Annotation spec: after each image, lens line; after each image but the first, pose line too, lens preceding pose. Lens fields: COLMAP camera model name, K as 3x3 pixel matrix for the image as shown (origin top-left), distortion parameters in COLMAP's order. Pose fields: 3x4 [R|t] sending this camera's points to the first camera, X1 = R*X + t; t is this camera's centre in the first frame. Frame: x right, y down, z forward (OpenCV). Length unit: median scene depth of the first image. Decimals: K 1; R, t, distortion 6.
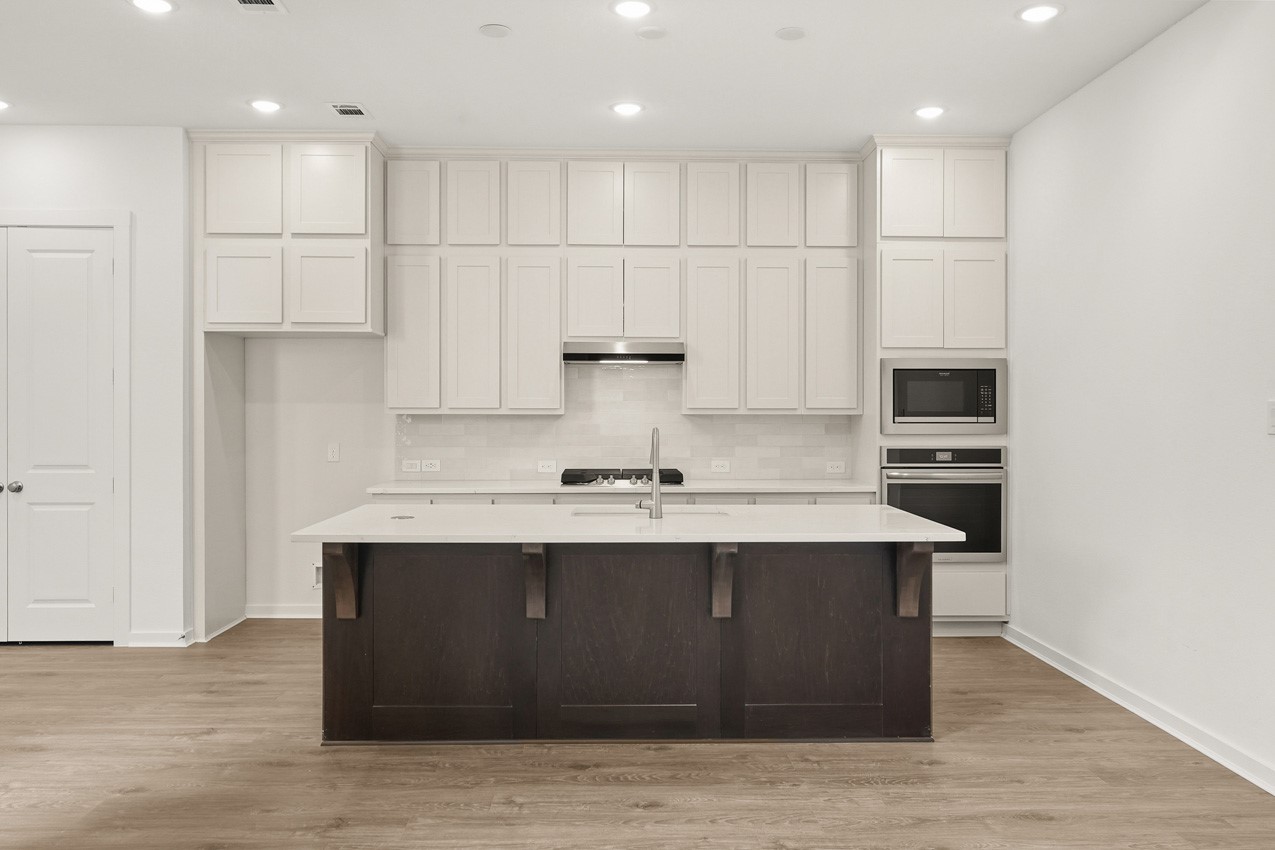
lens RADIAL K [[970.3, 0, 635.0], [0, 970.3, 420.0], [0, 0, 1]] dist [-0.004248, -0.000050]
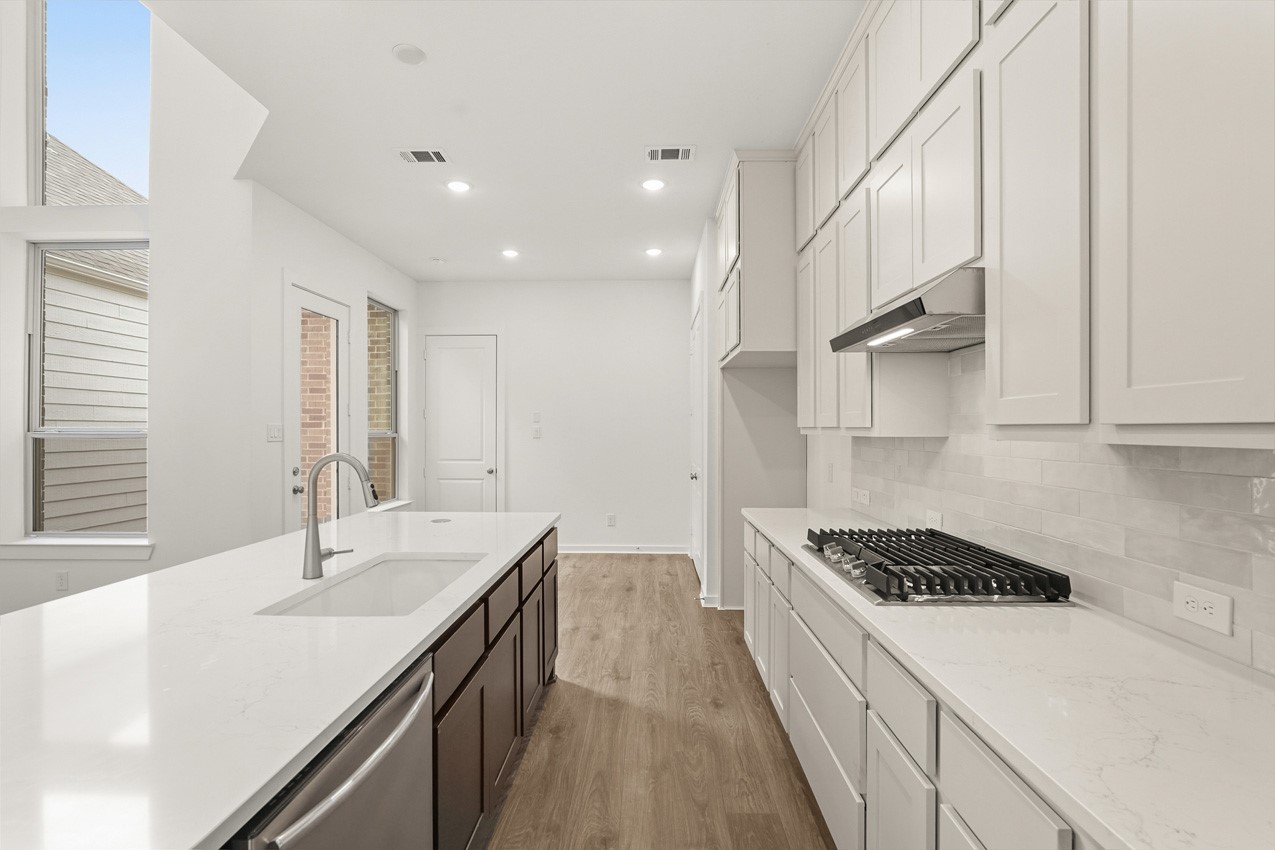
lens RADIAL K [[571.7, 0, 637.5], [0, 571.7, 425.0], [0, 0, 1]] dist [-0.011221, 0.001304]
pose [[-0.052451, -0.007671, -0.998594, 0.315988], [-0.012994, 0.999891, -0.006998, -0.008782], [0.998539, 0.012609, -0.052544, 0.917849]]
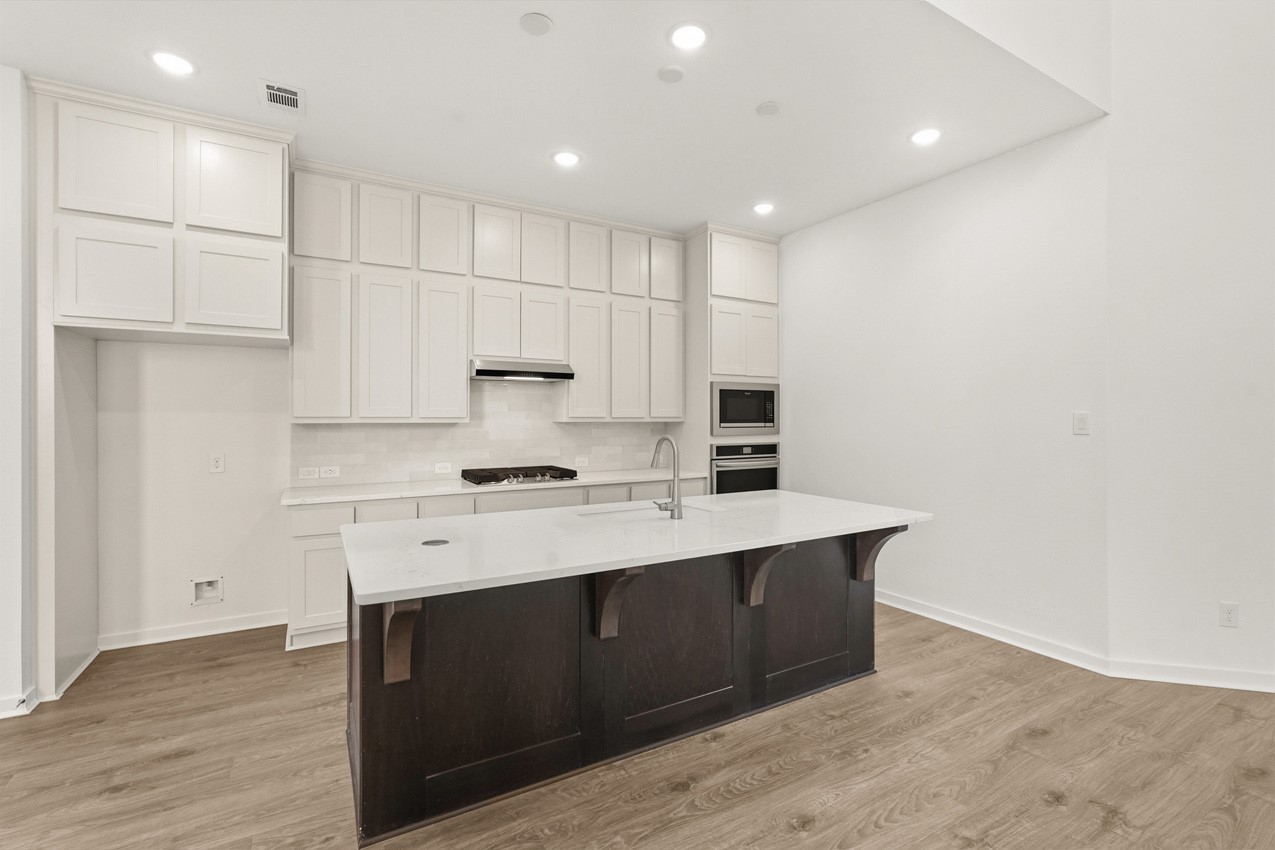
lens RADIAL K [[565.9, 0, 636.1], [0, 565.9, 420.3], [0, 0, 1]] dist [-0.017654, 0.007582]
pose [[0.878389, -0.003485, 0.477934, -0.232870], [0.006446, 0.999969, -0.004556, -0.004454], [-0.477903, 0.007083, 0.878384, 0.335190]]
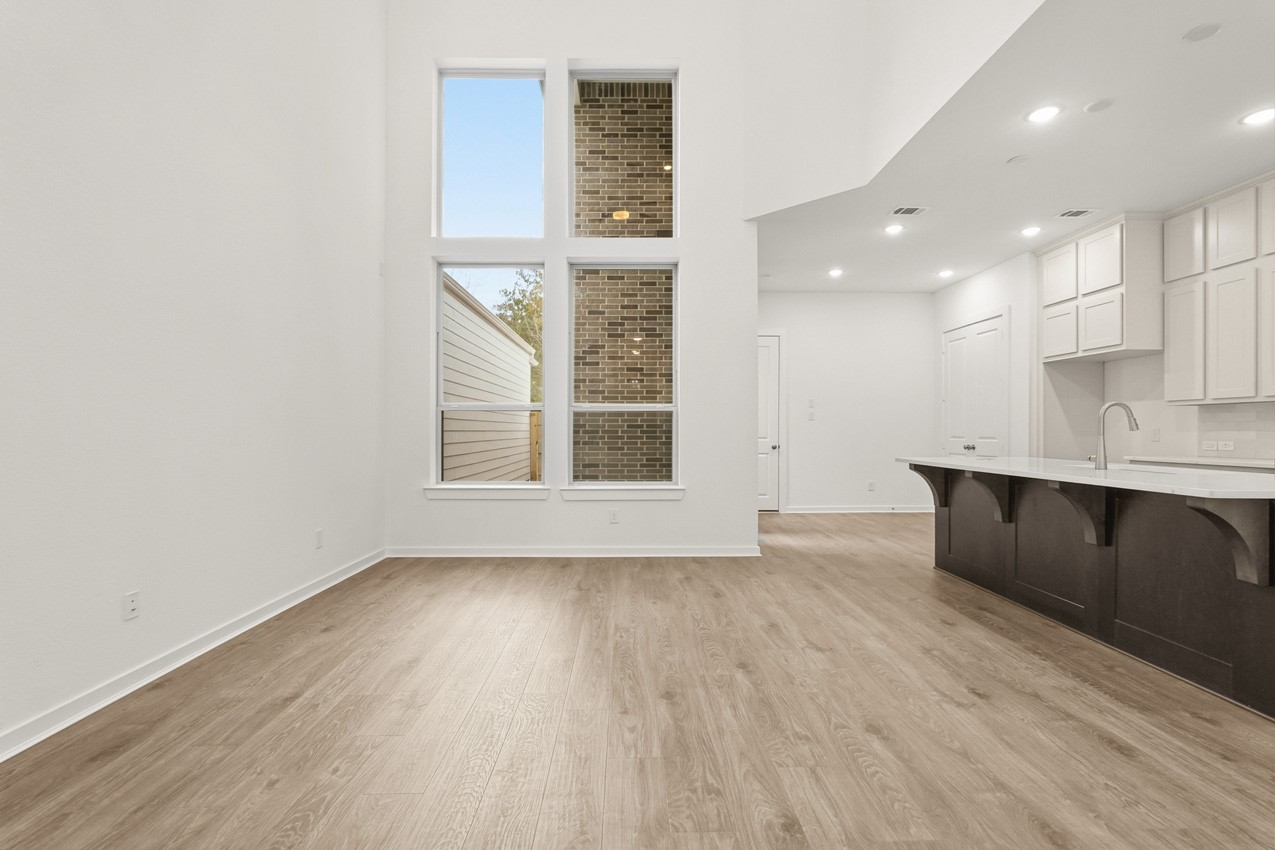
lens RADIAL K [[571.7, 0, 637.5], [0, 571.7, 425.0], [0, 0, 1]] dist [-0.011221, 0.001304]
pose [[-0.006866, -0.010234, -0.999924, 0.581813], [-0.013145, 0.999862, -0.010143, 0.041722], [0.999890, 0.013074, -0.007000, 0.269372]]
